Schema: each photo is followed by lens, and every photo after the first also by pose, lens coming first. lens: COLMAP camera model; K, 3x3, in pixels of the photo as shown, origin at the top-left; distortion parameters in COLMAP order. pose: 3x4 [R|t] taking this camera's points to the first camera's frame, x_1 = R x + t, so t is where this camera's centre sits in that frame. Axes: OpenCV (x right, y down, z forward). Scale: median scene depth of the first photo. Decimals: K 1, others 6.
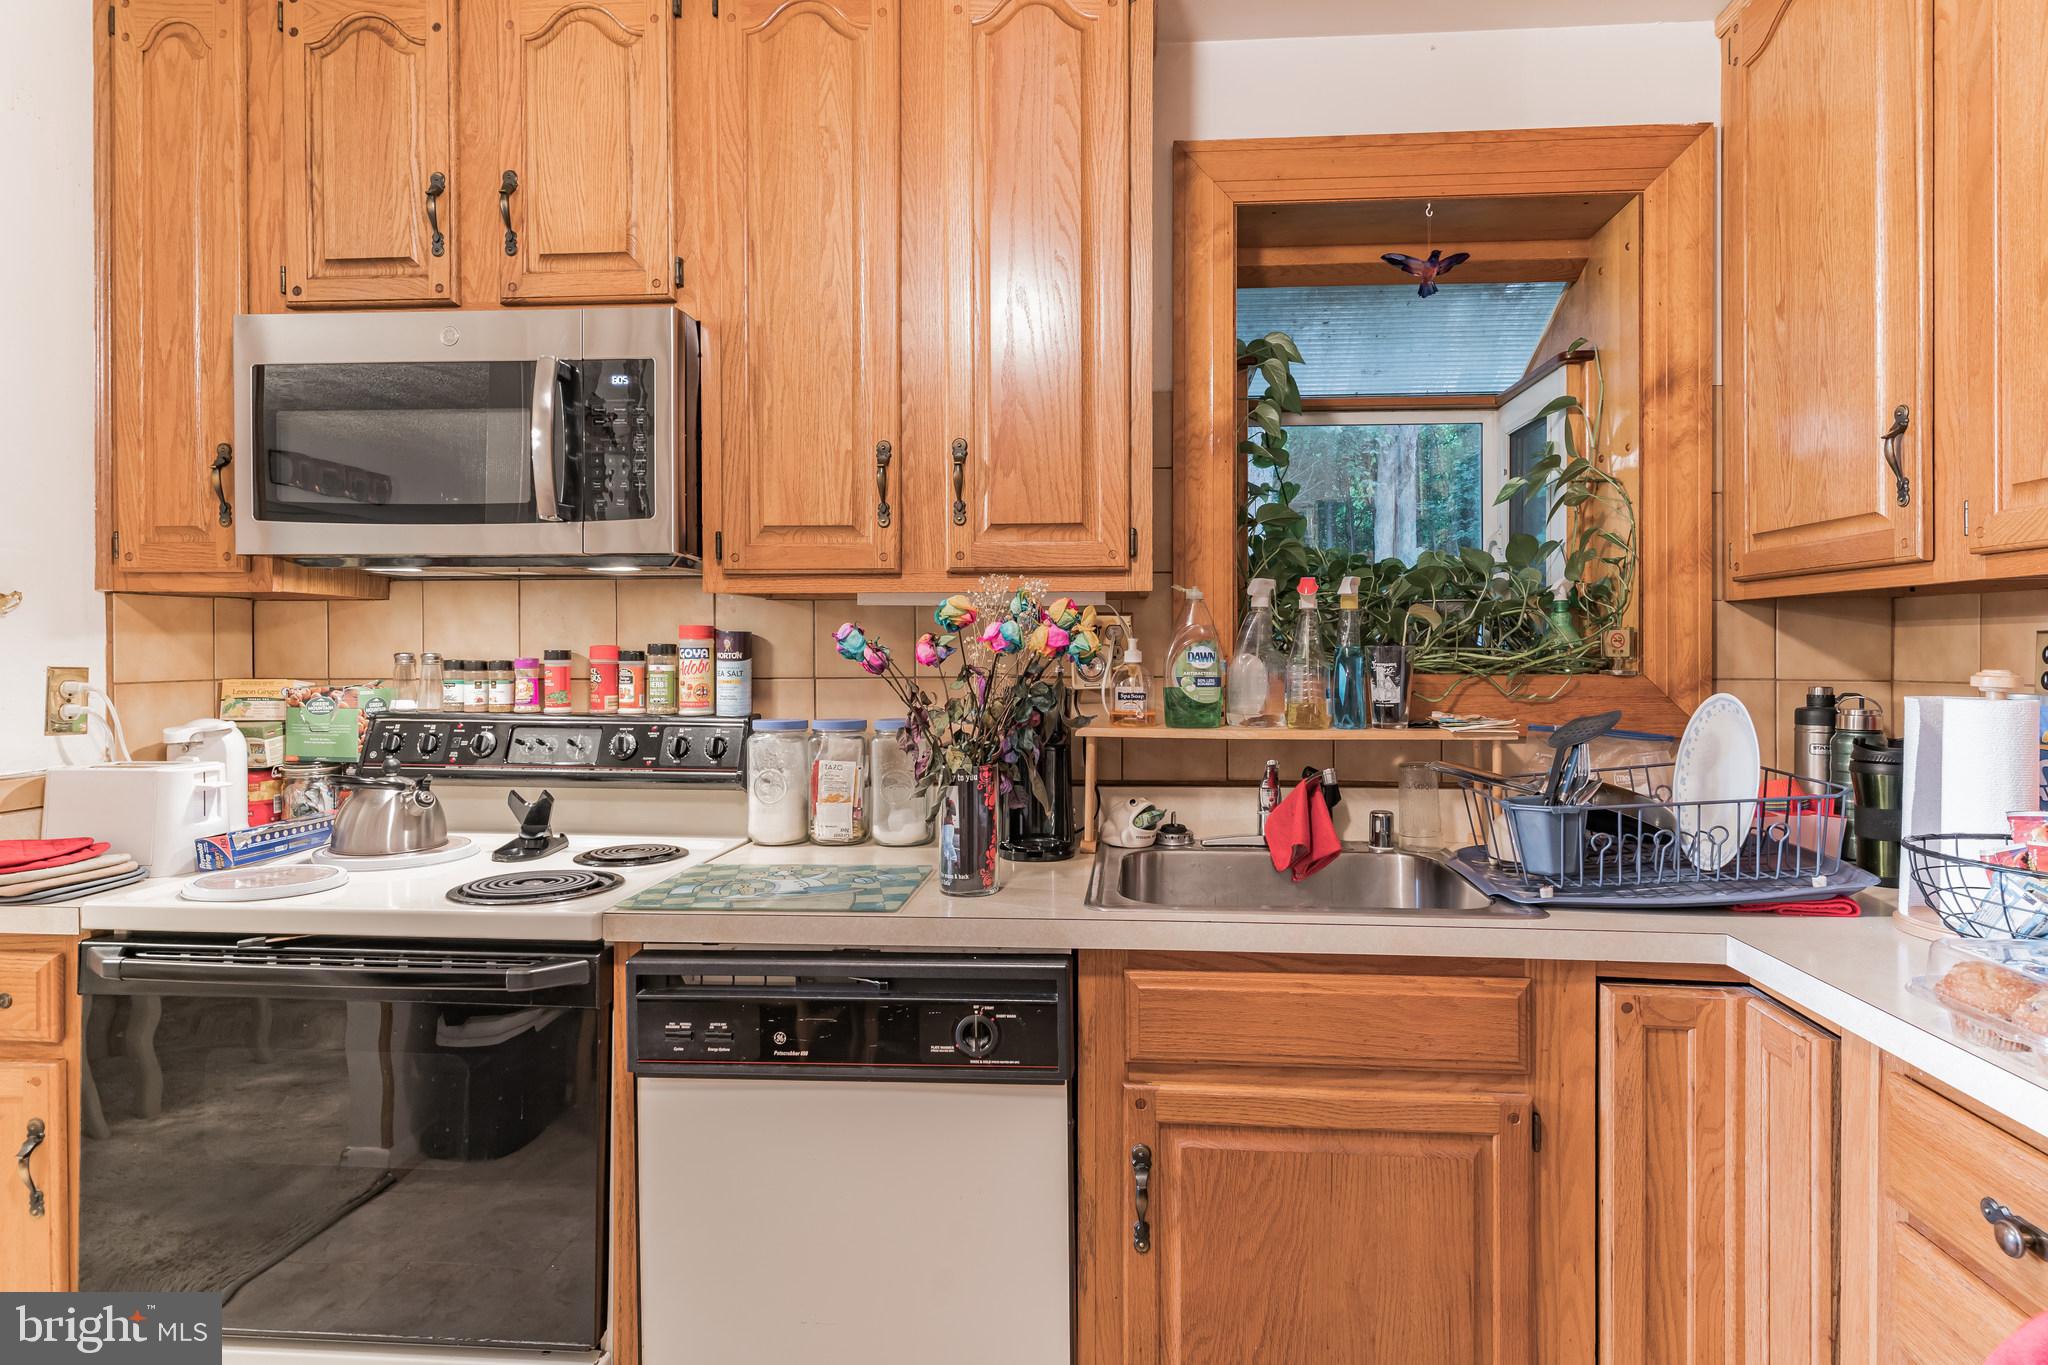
lens RADIAL K [[1056.7, 0, 1027.6], [0, 1056.7, 658.8], [0, 0, 1]] dist [0.007497, 0.000215]
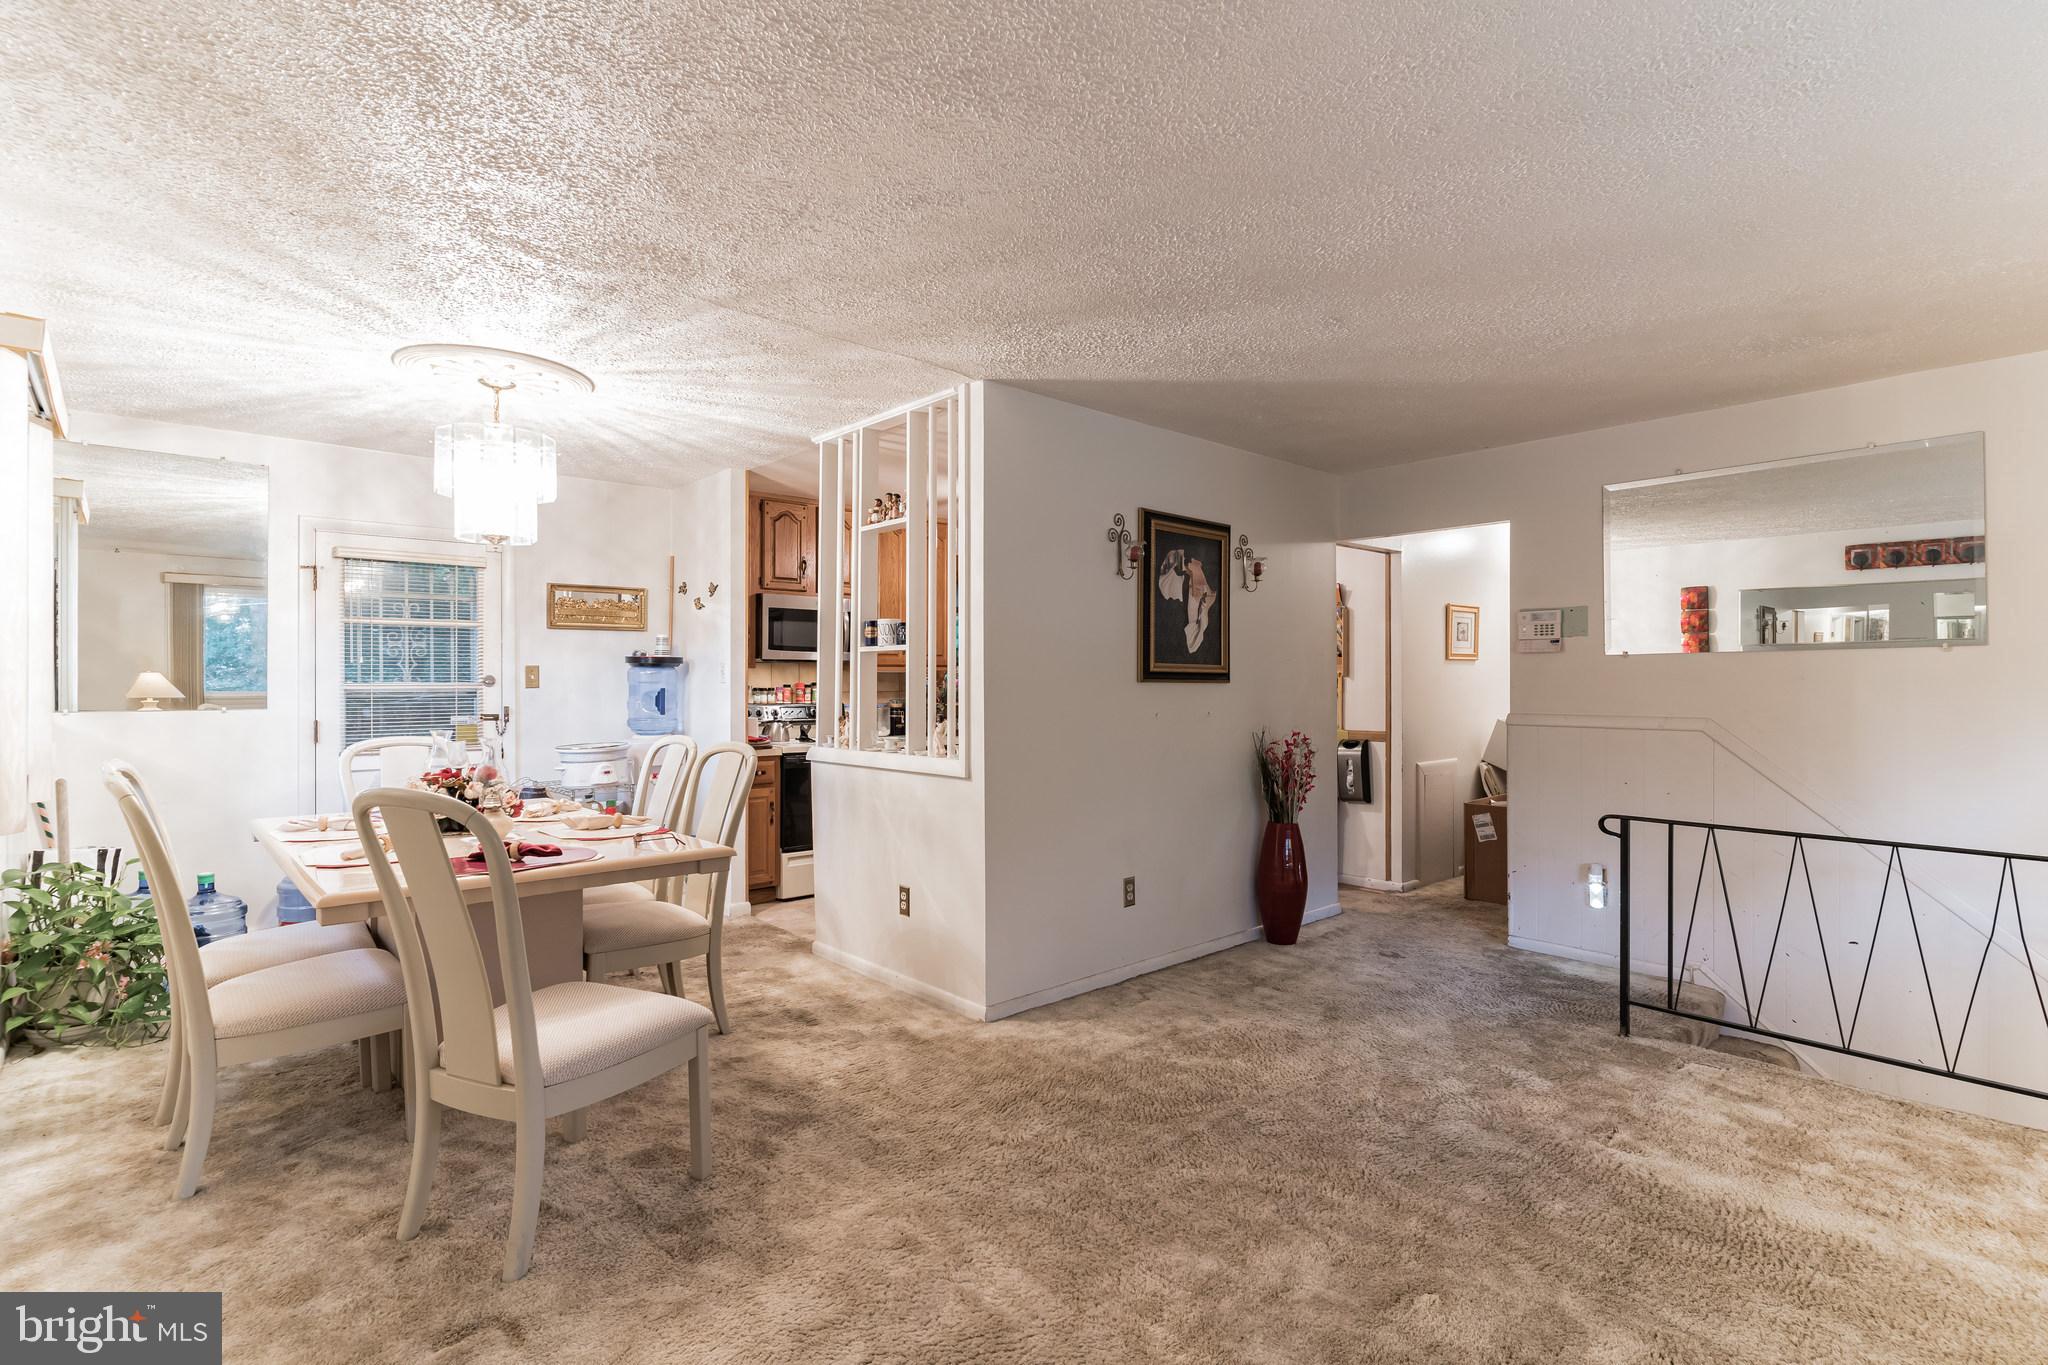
lens RADIAL K [[989.7, 0, 1024.0], [0, 989.7, 682.5], [0, 0, 1]] dist [0.001166, 0.000857]
pose [[0.682310, -0.000700, 0.731063, -2.511003], [0.003380, 0.999992, -0.002198, -0.005683], [-0.731055, 0.003971, 0.682307, -1.865823]]
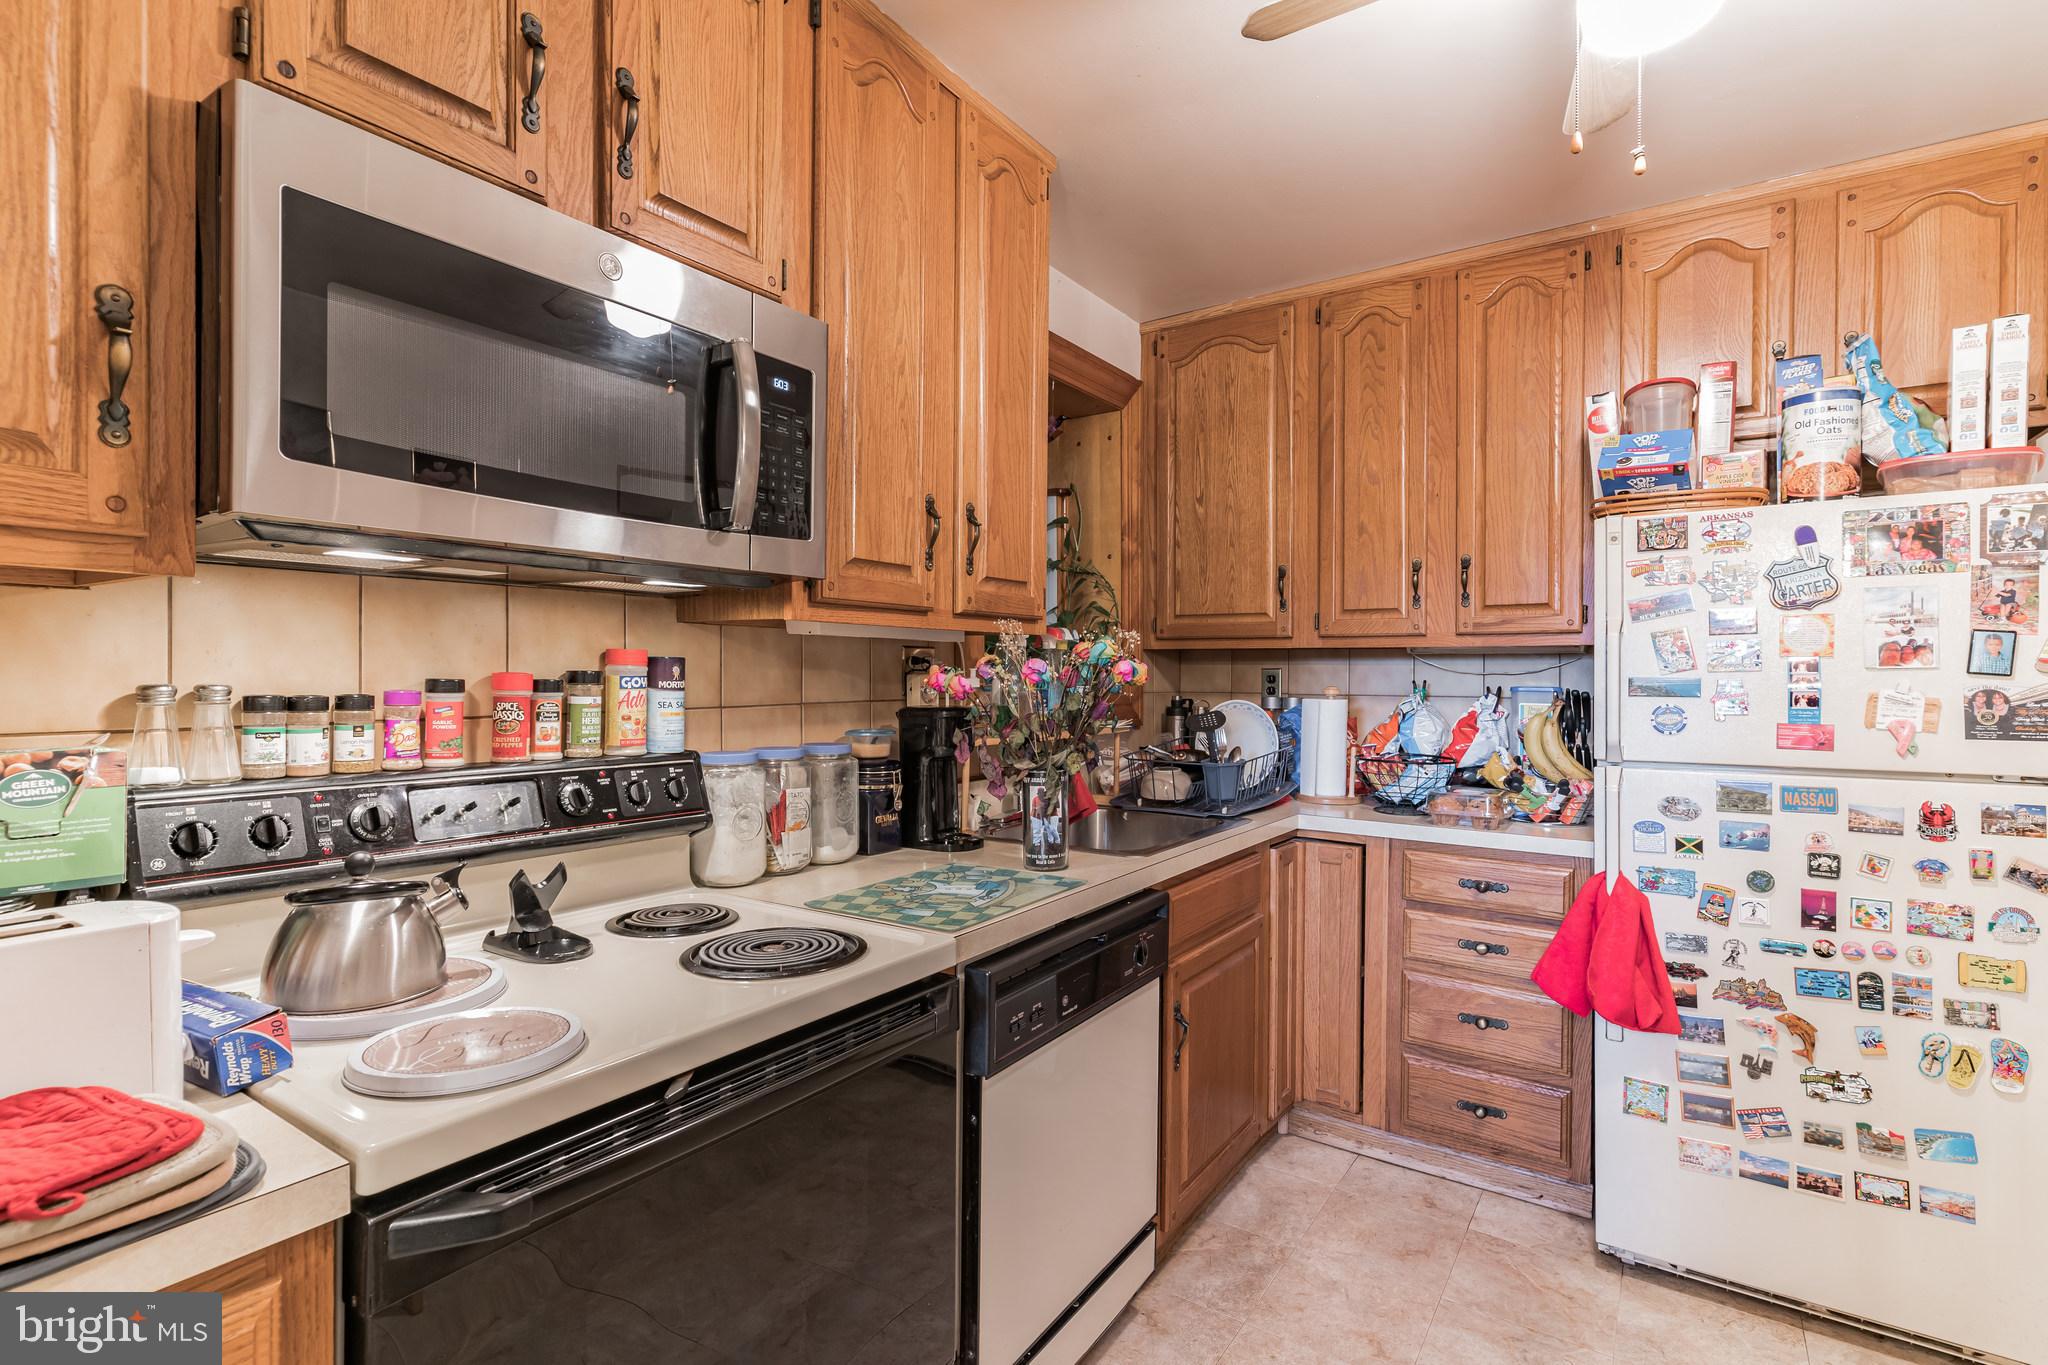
lens RADIAL K [[989.7, 0, 1024.0], [0, 989.7, 682.5], [0, 0, 1]] dist [0.001166, 0.000857]
pose [[0.490959, -0.007273, 0.871152, -0.966899], [0.000945, 0.999969, 0.007815, -0.012513], [-0.871182, -0.003013, 0.490951, 0.376082]]
